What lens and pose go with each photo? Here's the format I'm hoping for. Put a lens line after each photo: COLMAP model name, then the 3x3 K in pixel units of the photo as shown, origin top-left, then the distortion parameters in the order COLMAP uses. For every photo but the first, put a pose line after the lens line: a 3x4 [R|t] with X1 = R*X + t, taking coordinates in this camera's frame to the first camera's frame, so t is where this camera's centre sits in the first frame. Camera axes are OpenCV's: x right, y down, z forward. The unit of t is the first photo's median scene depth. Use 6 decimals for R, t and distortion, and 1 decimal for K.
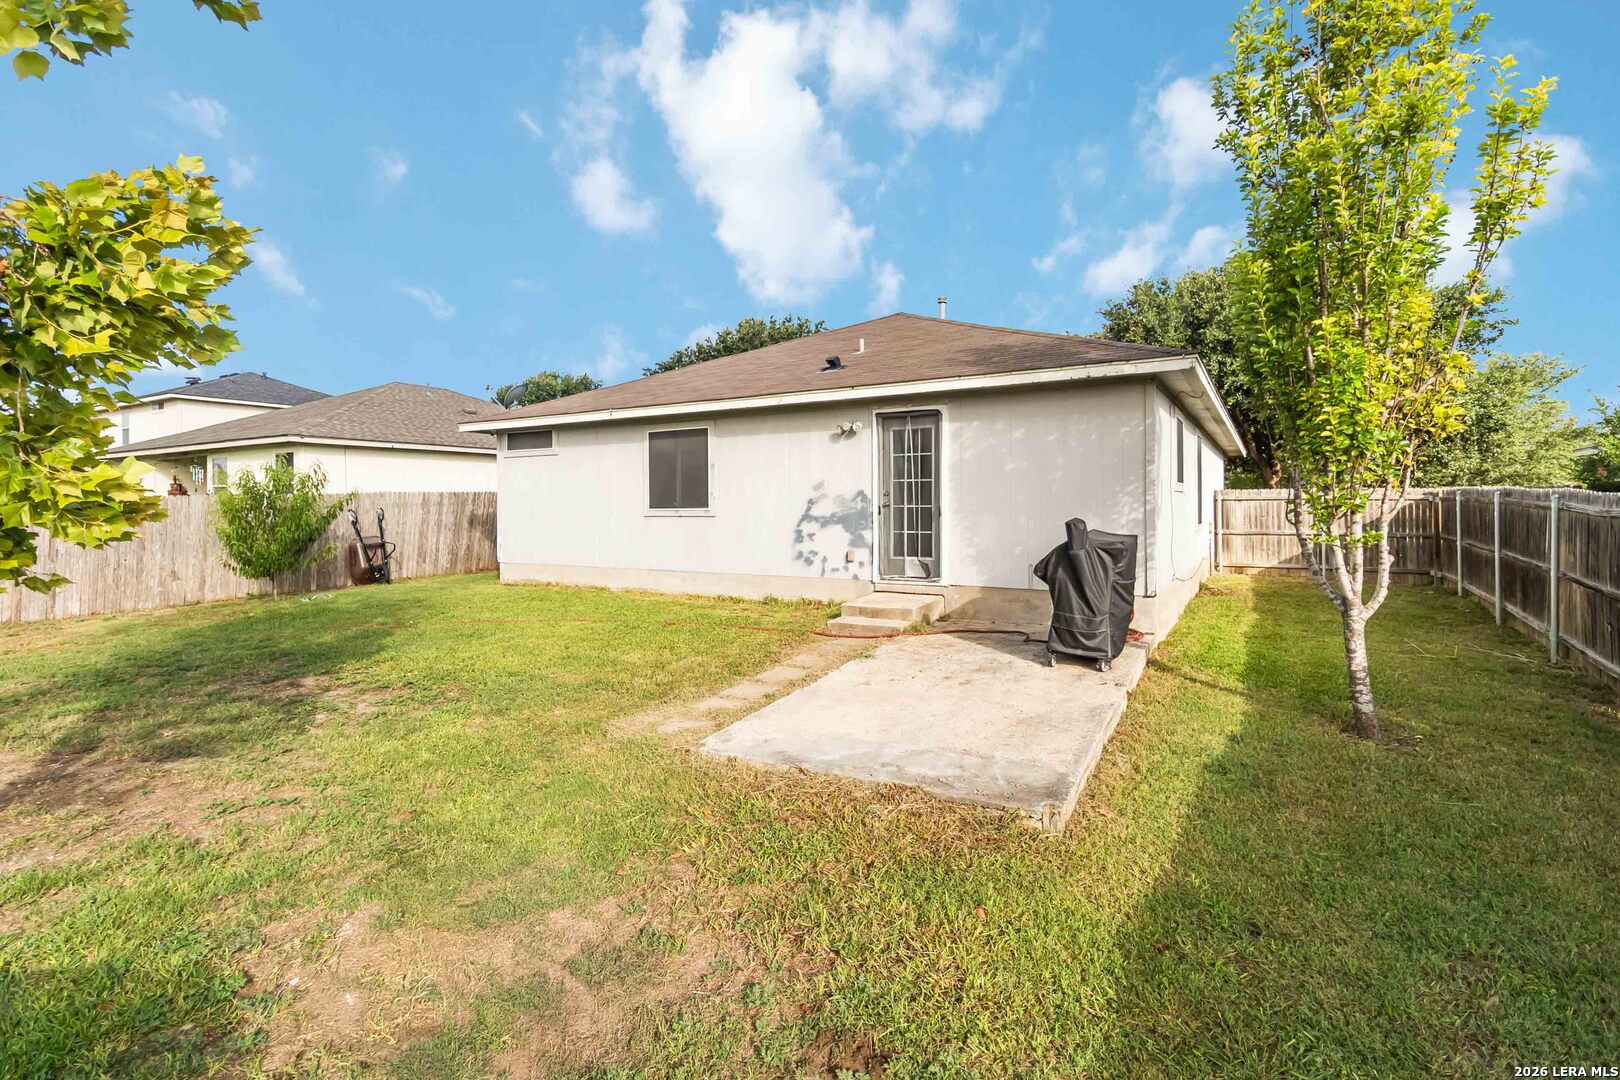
lens RADIAL K [[770.4, 0, 799.7], [0, 770.4, 531.6], [0, 0, 1]] dist [-0.001545, -0.011086]
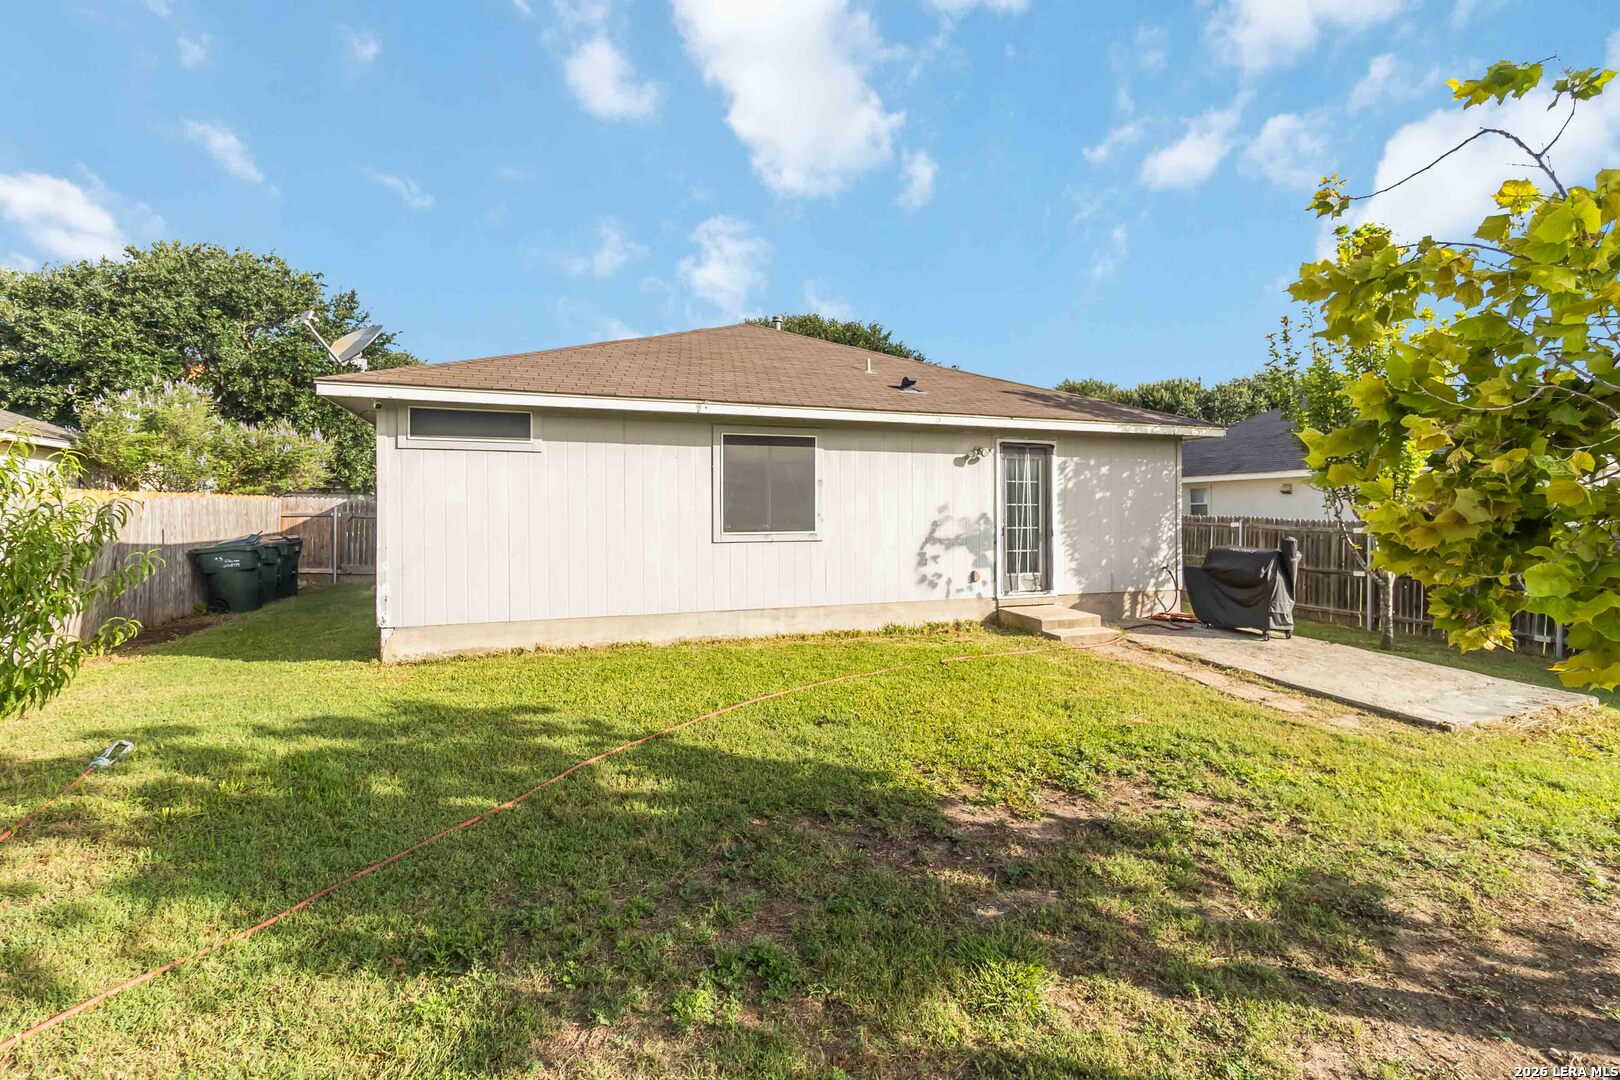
lens RADIAL K [[770.4, 0, 802.8], [0, 770.4, 533.8], [0, 0, 1]] dist [-0.001545, -0.011086]
pose [[0.614477, -0.006304, 0.788909, -0.877205], [0.032913, 0.999302, -0.017651, -0.014065], [-0.788248, 0.036812, 0.614256, 0.529965]]
